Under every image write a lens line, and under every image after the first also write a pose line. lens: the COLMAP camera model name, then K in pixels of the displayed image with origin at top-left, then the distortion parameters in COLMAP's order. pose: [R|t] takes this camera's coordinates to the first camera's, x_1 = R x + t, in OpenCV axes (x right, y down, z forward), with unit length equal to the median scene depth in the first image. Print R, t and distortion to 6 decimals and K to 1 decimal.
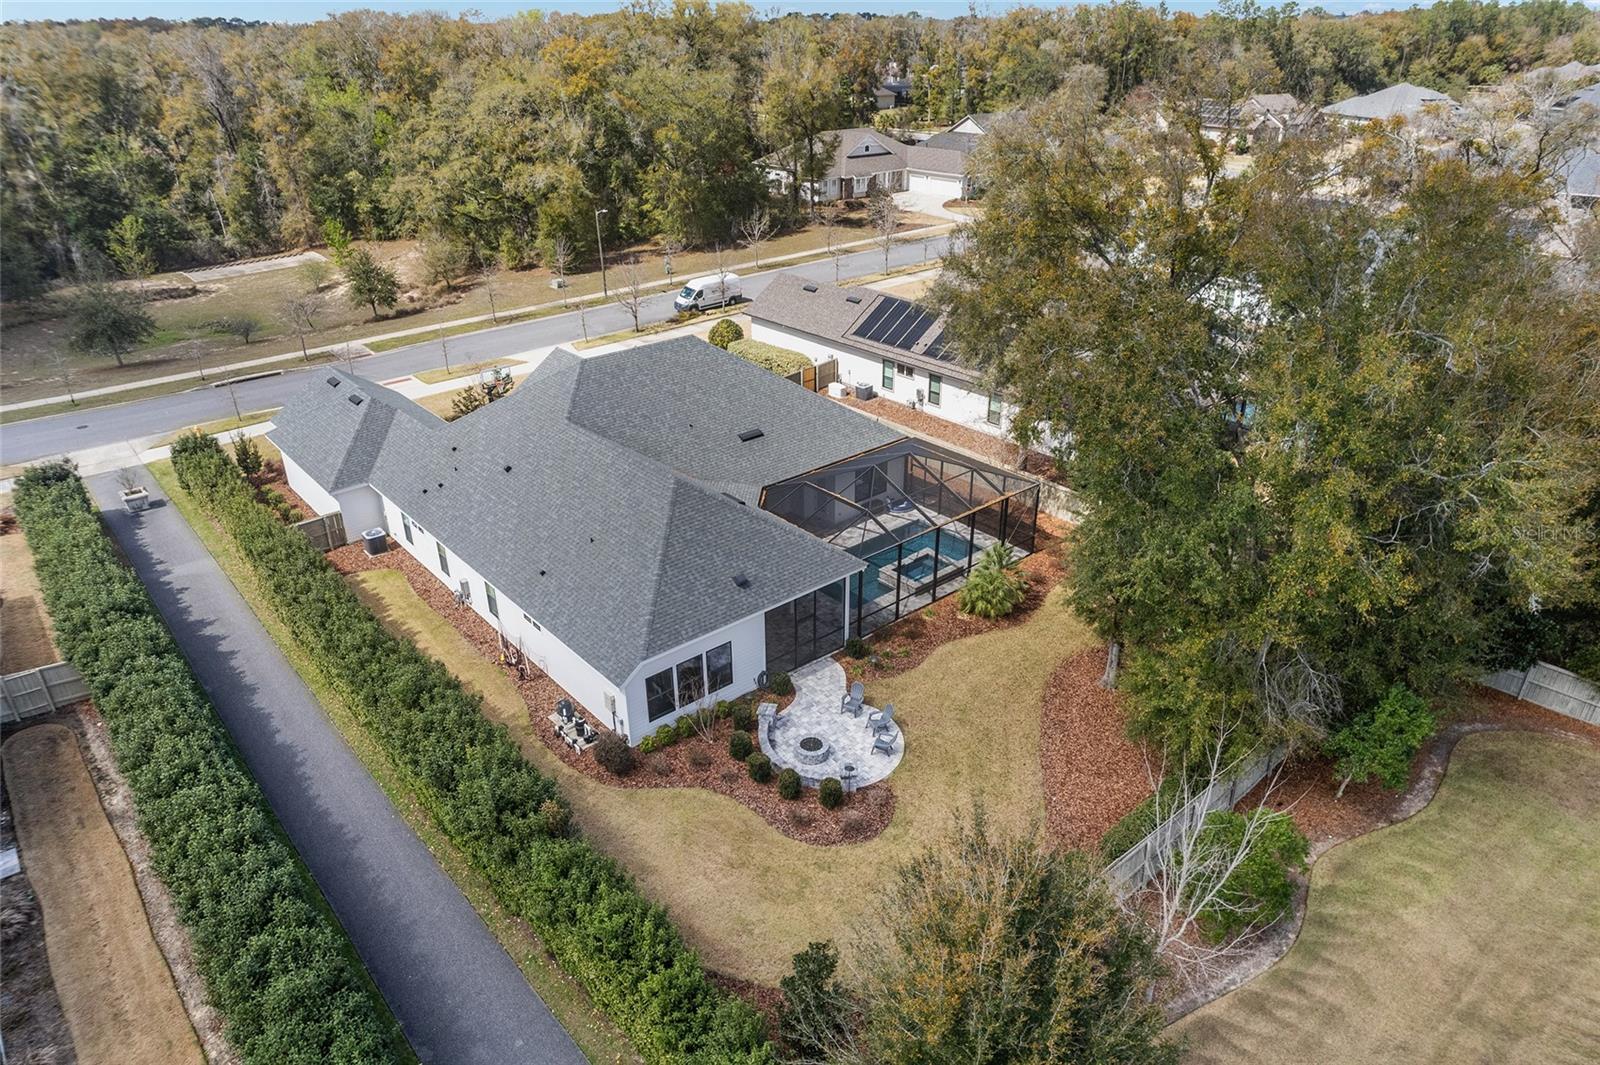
lens RADIAL K [[1014.7, 0, 794.3], [0, 1014.7, 534.1], [0, 0, 1]] dist [-0.039175, 0.034322]
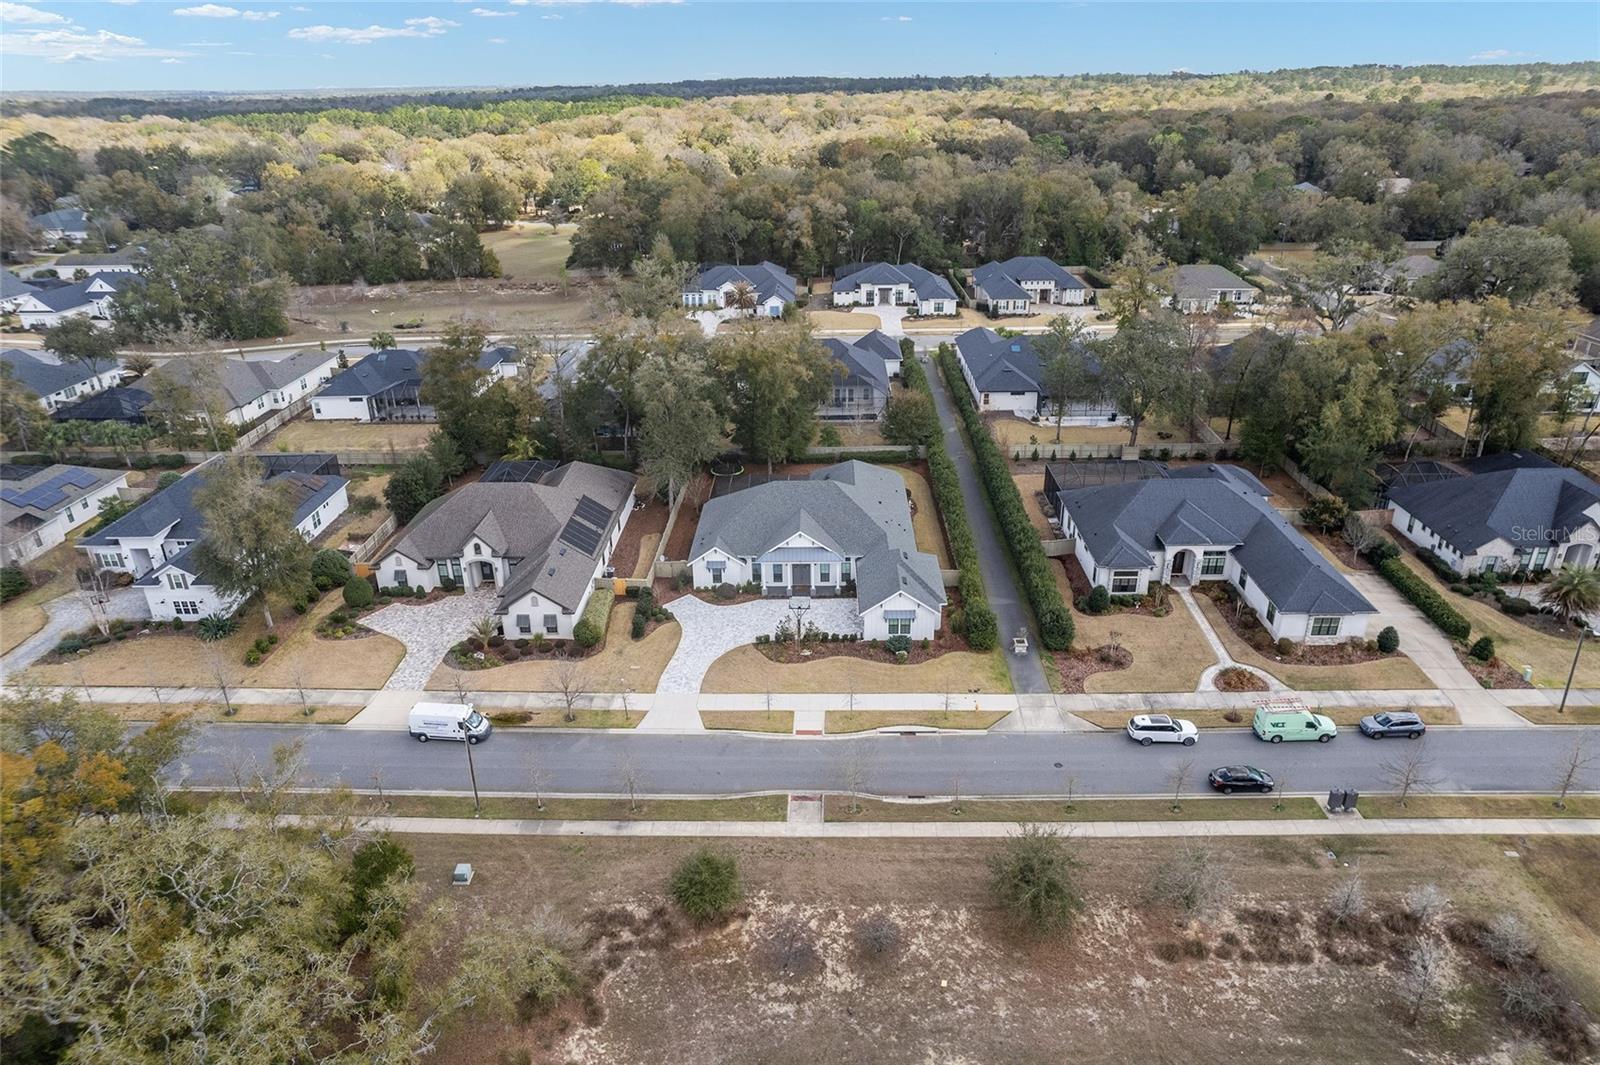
lens RADIAL K [[1014.7, 0, 796.6], [0, 1014.7, 534.9], [0, 0, 1]] dist [-0.039175, 0.034322]
pose [[-0.731528, -0.258694, 0.630828, -1.170821], [0.335227, 0.669201, 0.663169, -1.177611], [-0.593708, 0.696597, -0.402818, 1.477972]]
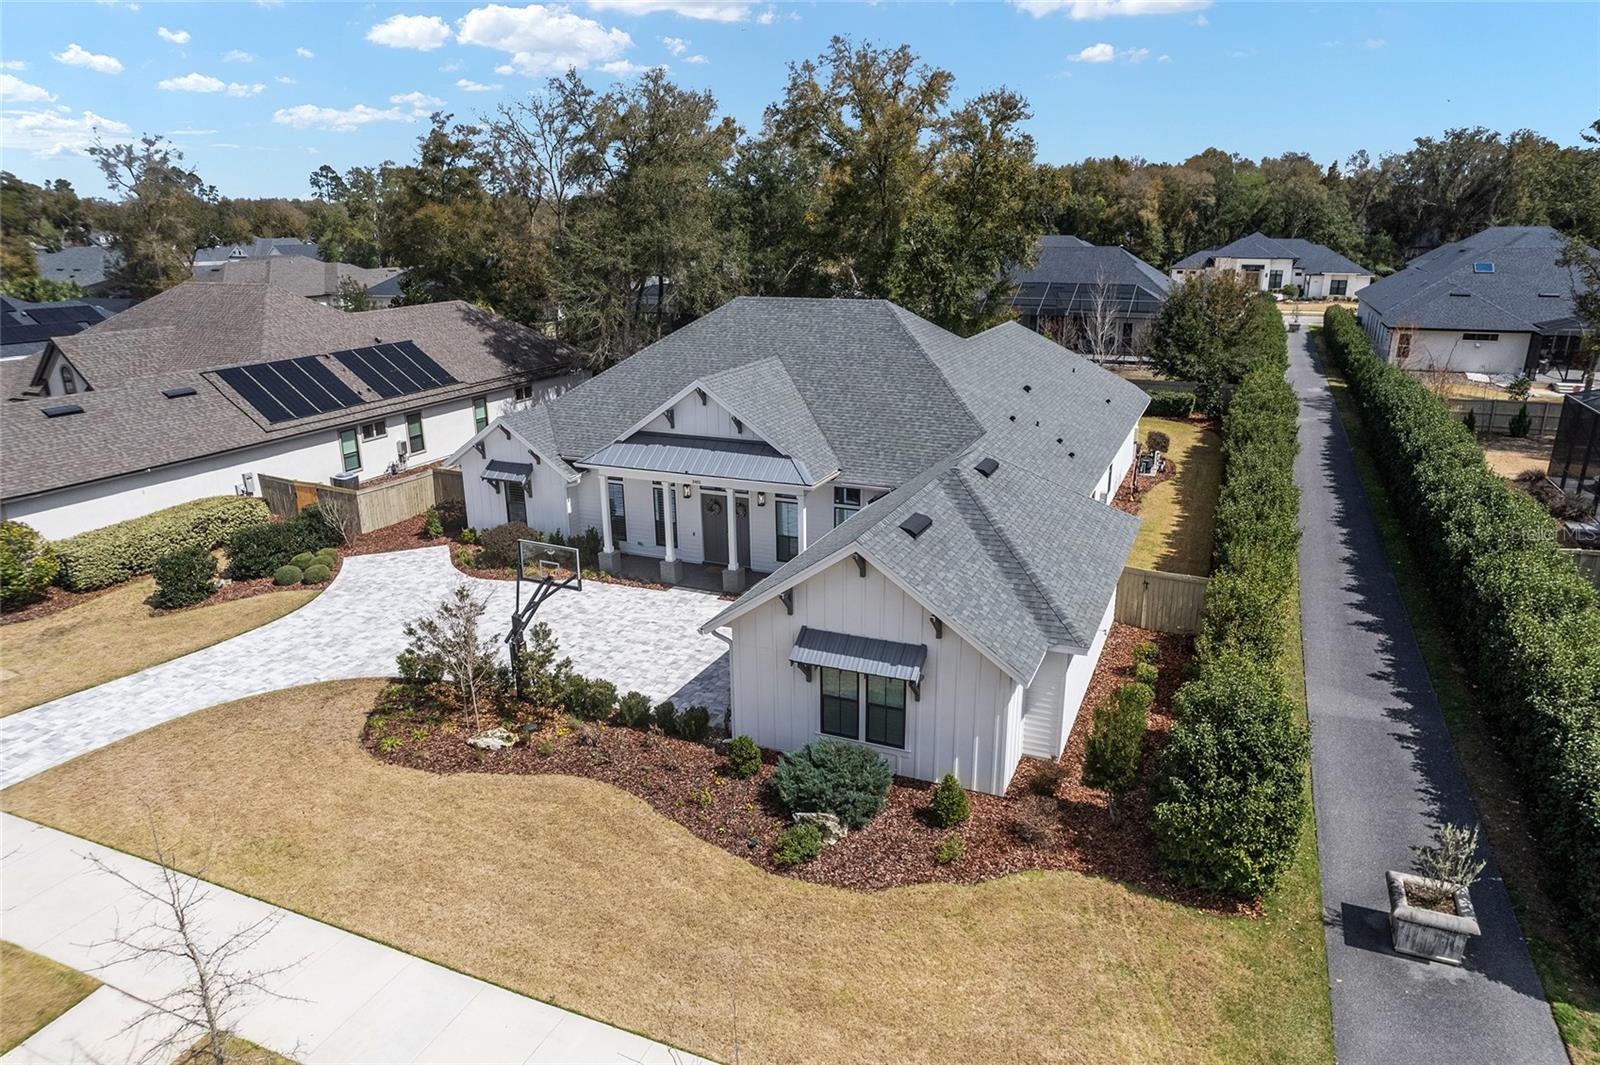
lens RADIAL K [[1014.7, 0, 805.3], [0, 1014.7, 530.9], [0, 0, 1]] dist [-0.039175, 0.034322]
pose [[-0.423107, -0.253252, 0.869968, -0.677115], [0.426186, 0.791677, 0.437736, -0.290554], [-0.799591, 0.555977, -0.227032, 0.959990]]
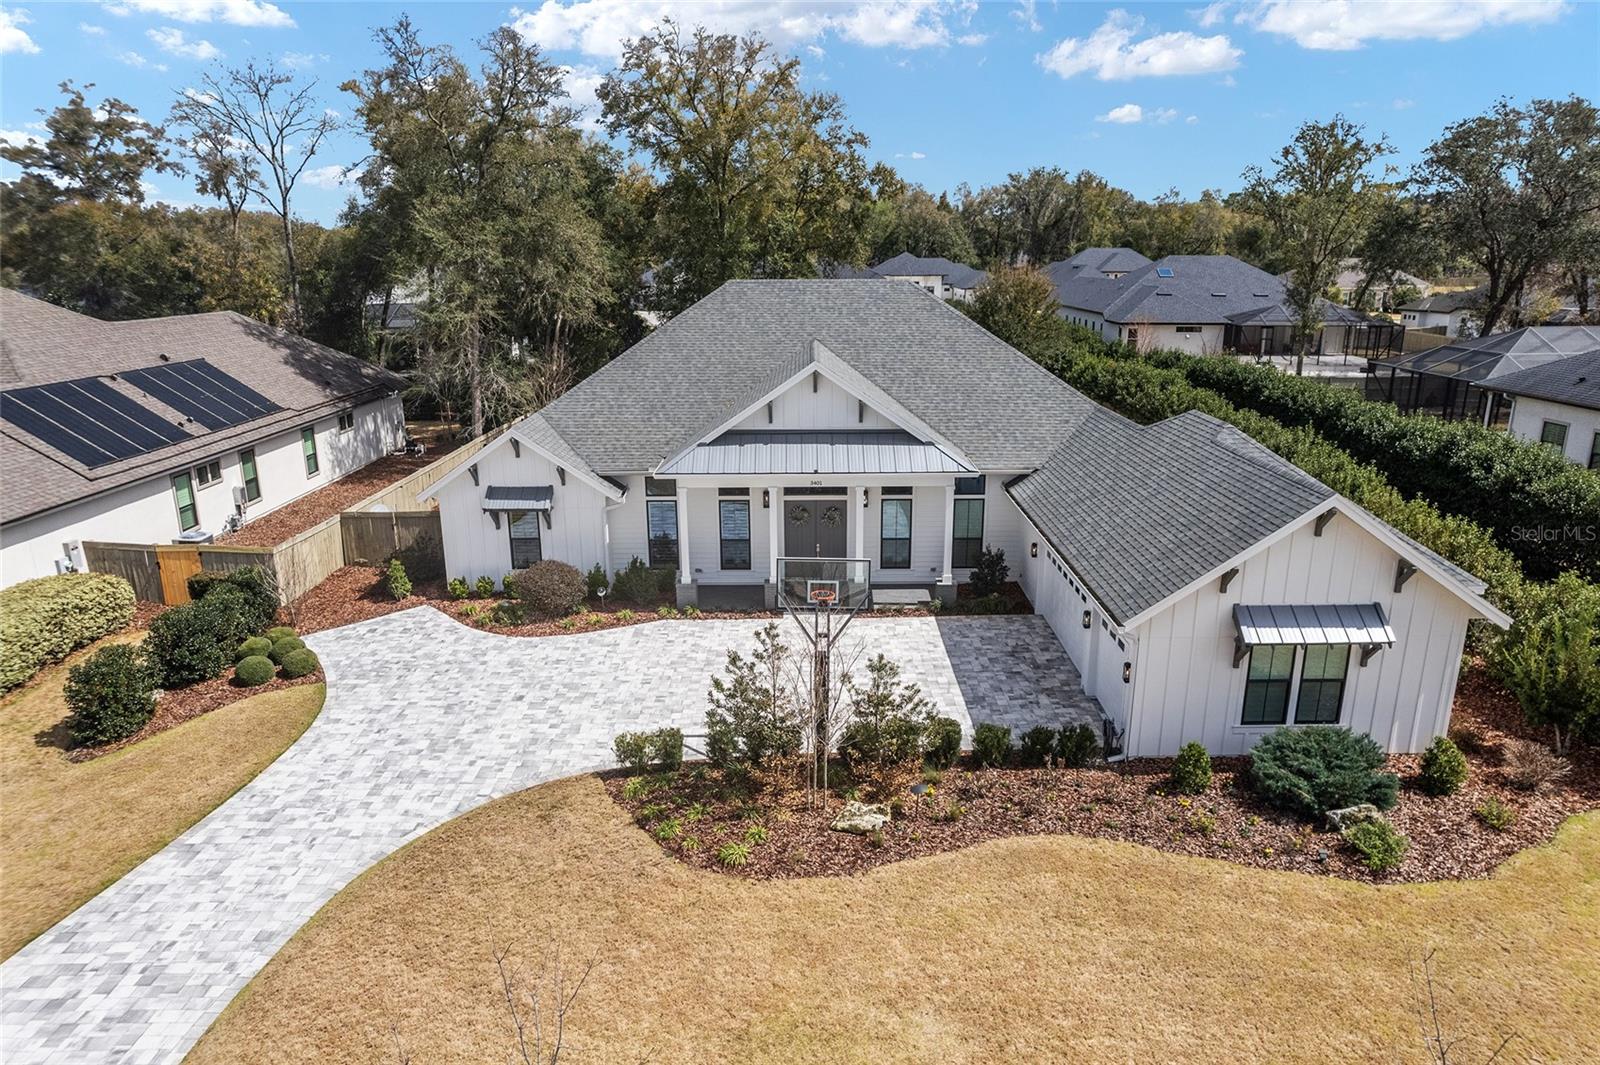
lens RADIAL K [[1014.7, 0, 802.2], [0, 1014.7, 541.0], [0, 0, 1]] dist [-0.039175, 0.034322]
pose [[-0.746154, -0.168160, 0.644187, -0.478743], [0.316956, 0.761172, 0.565824, -0.337499], [-0.585486, 0.626371, -0.514652, 1.116650]]
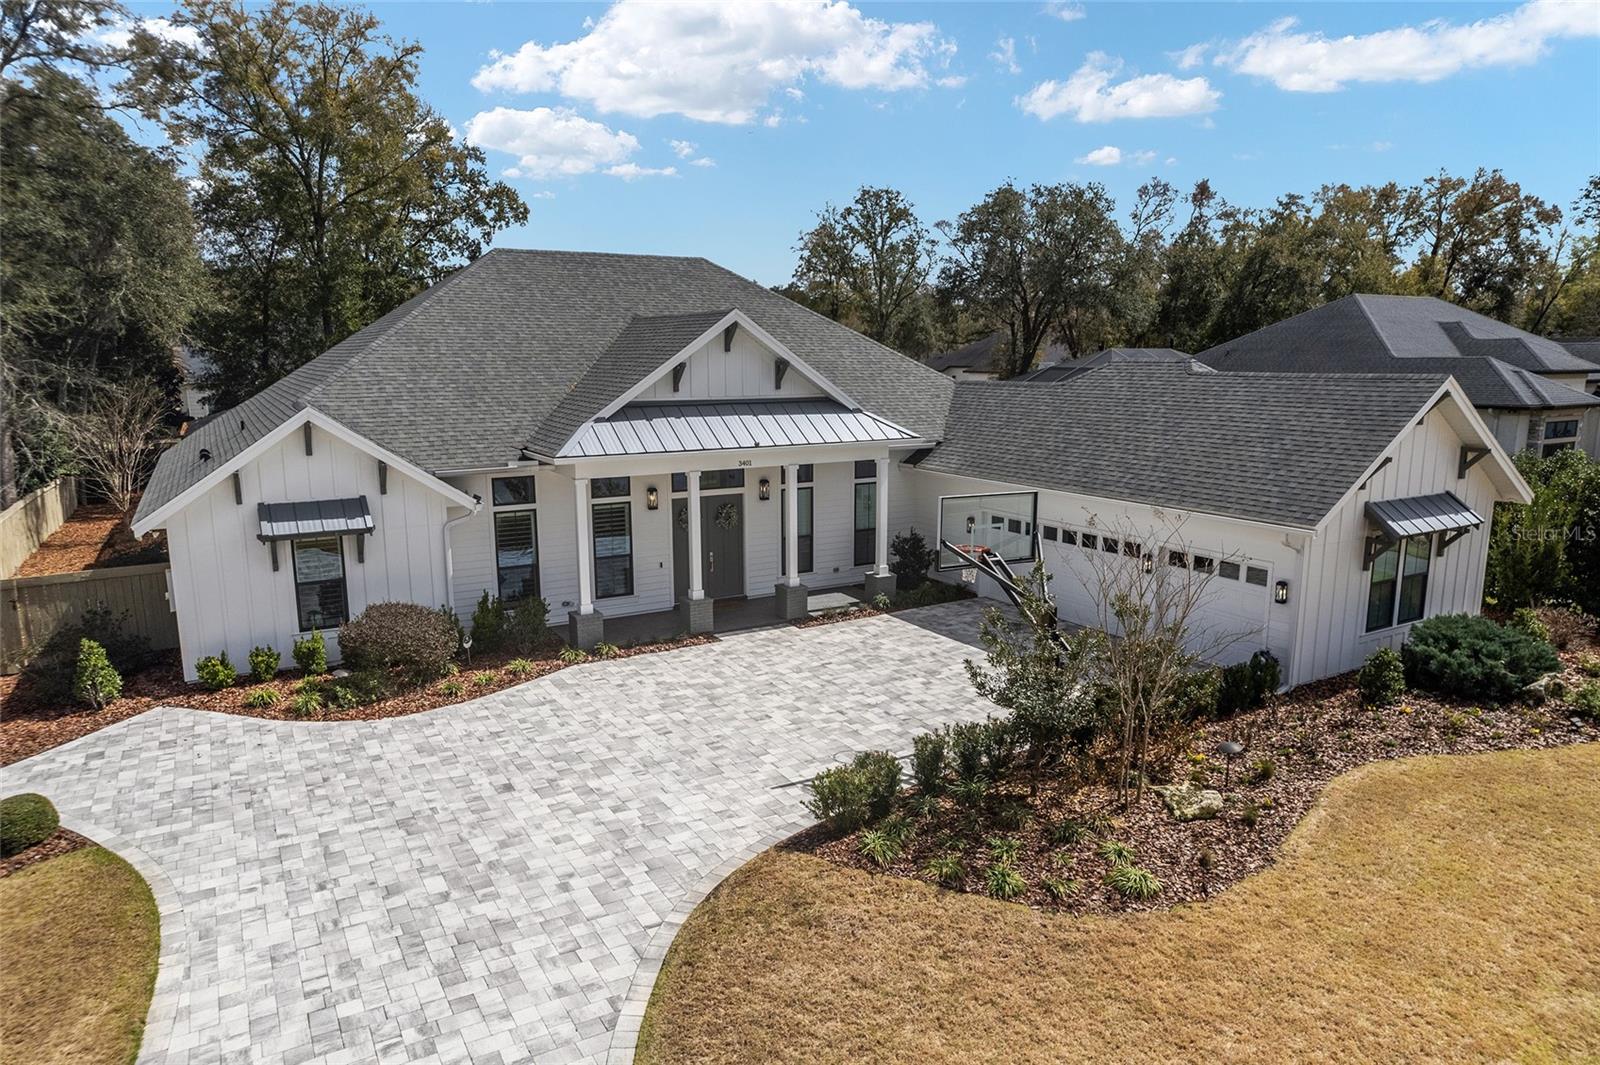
lens RADIAL K [[1014.7, 0, 803.9], [0, 1014.7, 546.9], [0, 0, 1]] dist [-0.039175, 0.034322]
pose [[-0.981121, -0.023026, 0.192019, -0.284278], [0.099769, 0.790302, 0.604540, -0.291901], [-0.165673, 0.612284, -0.773085, 1.154084]]
